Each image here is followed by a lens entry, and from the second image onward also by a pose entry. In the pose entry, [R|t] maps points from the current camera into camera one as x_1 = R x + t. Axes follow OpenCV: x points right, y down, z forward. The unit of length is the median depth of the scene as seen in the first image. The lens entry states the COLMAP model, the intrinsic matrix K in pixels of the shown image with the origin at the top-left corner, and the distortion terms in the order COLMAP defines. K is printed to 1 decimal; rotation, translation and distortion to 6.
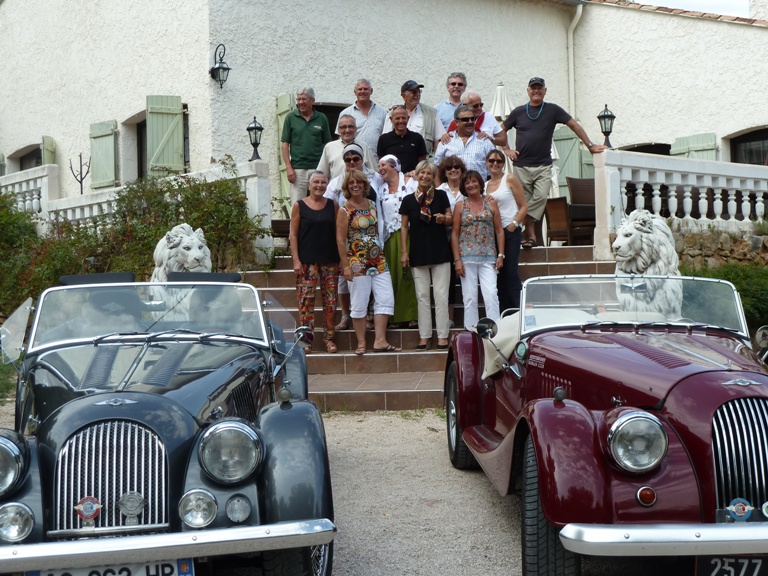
lens RADIAL K [[1165.4, 0, 383.7], [0, 1165.4, 283.0], [0, 0, 1]] dist [-0.029190, 0.000000]
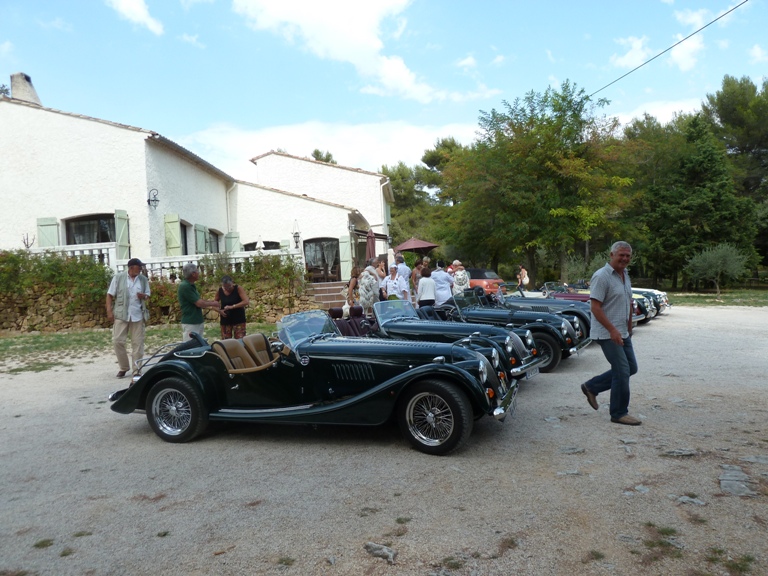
lens RADIAL K [[575.7, 0, 384.9], [0, 575.7, 286.3], [0, 0, 1]] dist [-0.039613, 0.010330]
pose [[0.668336, -0.011908, 0.743764, -0.990115], [0.034518, 0.999291, -0.015018, 0.009939], [-0.743058, 0.035710, 0.668274, -0.036952]]
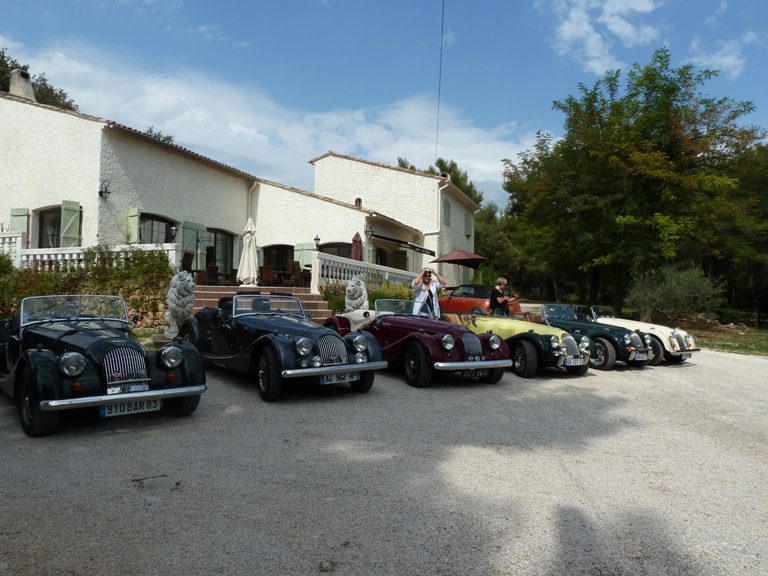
lens RADIAL K [[575.7, 0, 385.2], [0, 575.7, 287.3], [0, 0, 1]] dist [-0.039613, 0.010330]
pose [[0.864459, 0.054754, 0.499712, -0.317881], [-0.038916, 0.998356, -0.042070, 0.013715], [-0.501194, 0.016921, 0.865169, -0.196117]]
